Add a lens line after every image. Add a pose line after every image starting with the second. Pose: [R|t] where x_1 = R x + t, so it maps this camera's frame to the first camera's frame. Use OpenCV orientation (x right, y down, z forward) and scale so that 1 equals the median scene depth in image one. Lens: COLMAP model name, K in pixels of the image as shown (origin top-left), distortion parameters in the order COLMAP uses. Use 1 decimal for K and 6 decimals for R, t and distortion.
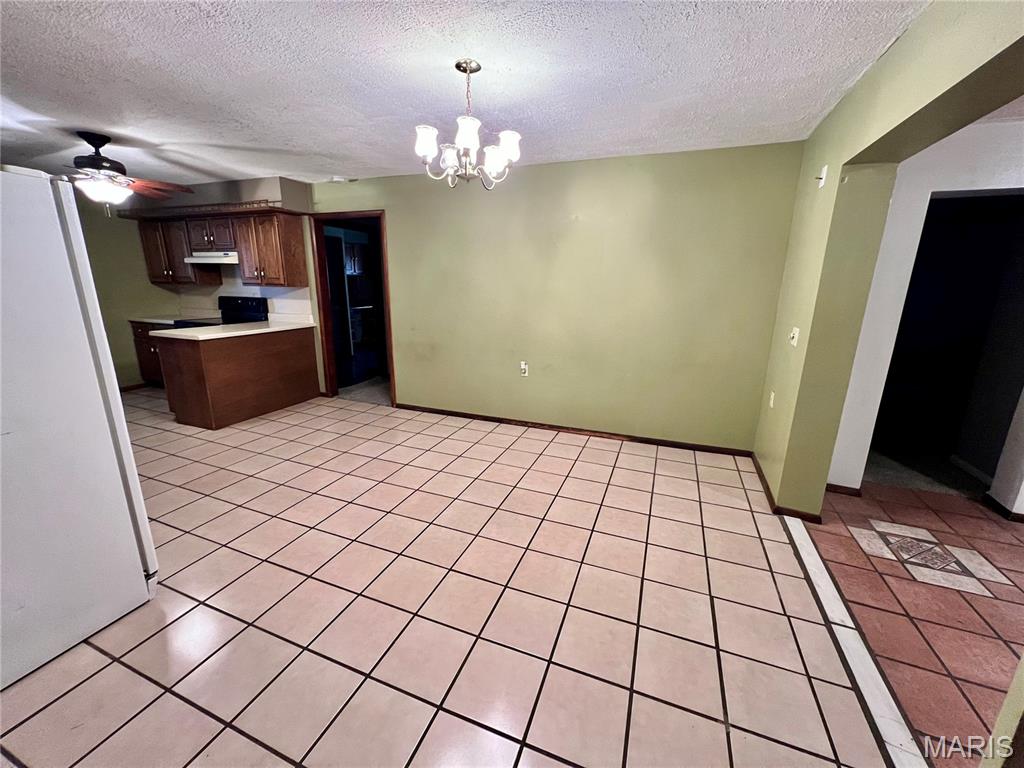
lens RADIAL K [[408.0, 0, 511.0], [0, 408.0, 385.7], [0, 0, 1]] dist [-0.002309, -0.000164]
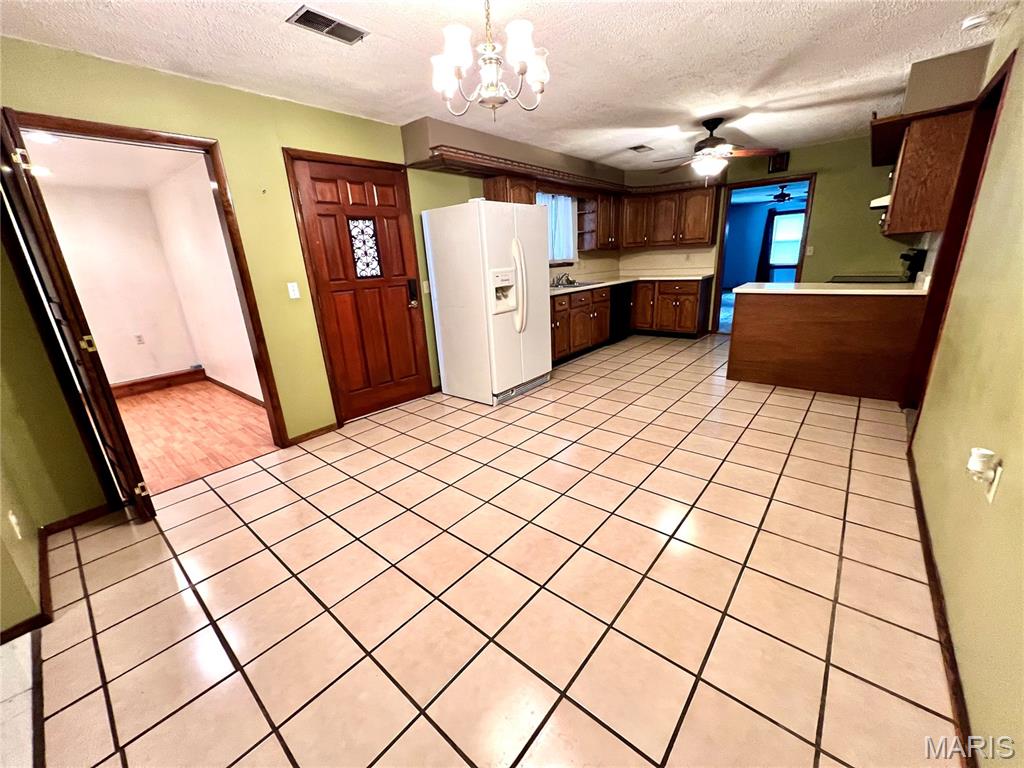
lens RADIAL K [[406.1, 0, 515.4], [0, 406.1, 384.4], [0, 0, 1]] dist [0.000279, 0.000150]
pose [[-0.316319, 0.283375, -0.905340, 0.353451], [-0.191304, 0.915682, 0.353452, -0.125304], [0.929164, 0.284999, -0.235437, 0.620614]]
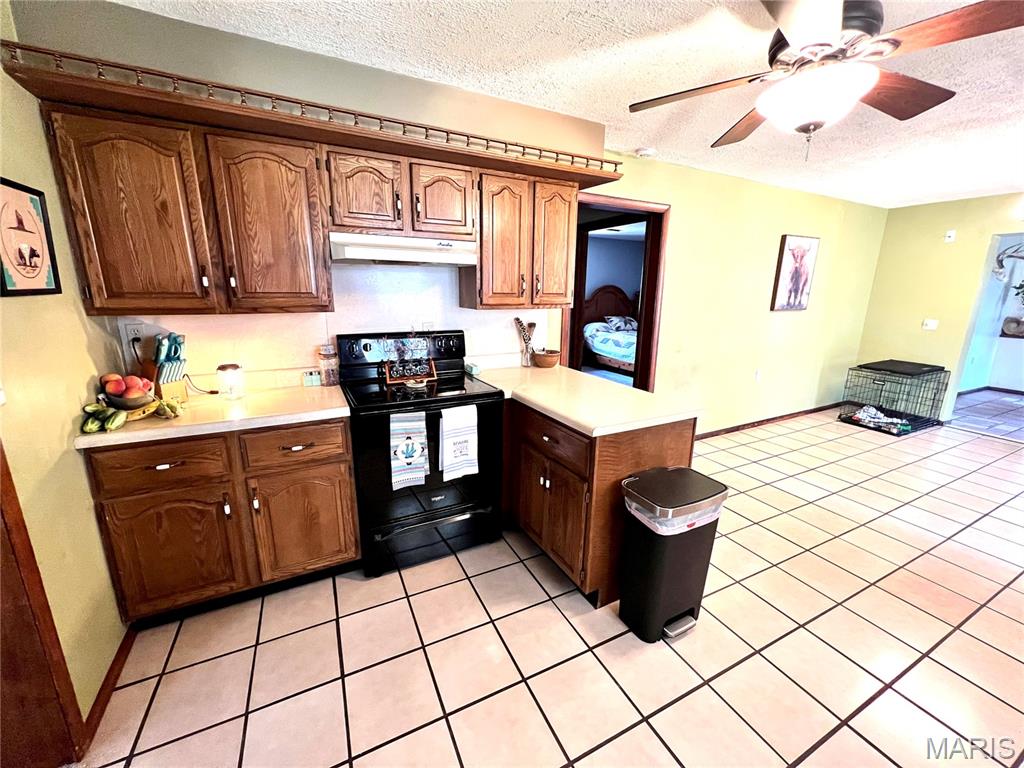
lens RADIAL K [[406.1, 0, 515.4], [0, 406.1, 384.4], [0, 0, 1]] dist [0.000279, 0.000150]
pose [[0.655410, -0.187255, 0.731692, -1.036619], [0.186132, 0.978944, 0.083806, -0.190309], [-0.731978, 0.081264, 0.676464, 0.641223]]
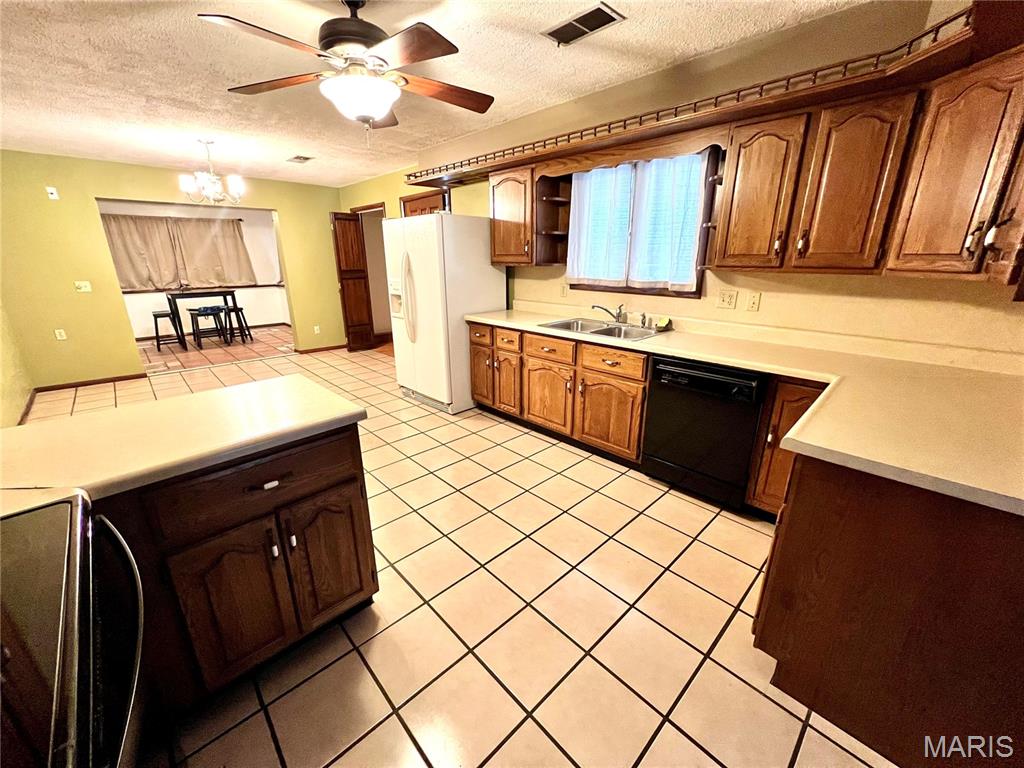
lens RADIAL K [[408.0, 0, 511.0], [0, 408.0, 385.7], [0, 0, 1]] dist [-0.002309, -0.000164]
pose [[-0.908698, -0.143994, 0.391834, -0.959817], [0.088173, 0.851247, 0.517305, -0.275415], [-0.408036, 0.504623, -0.760830, 1.012662]]
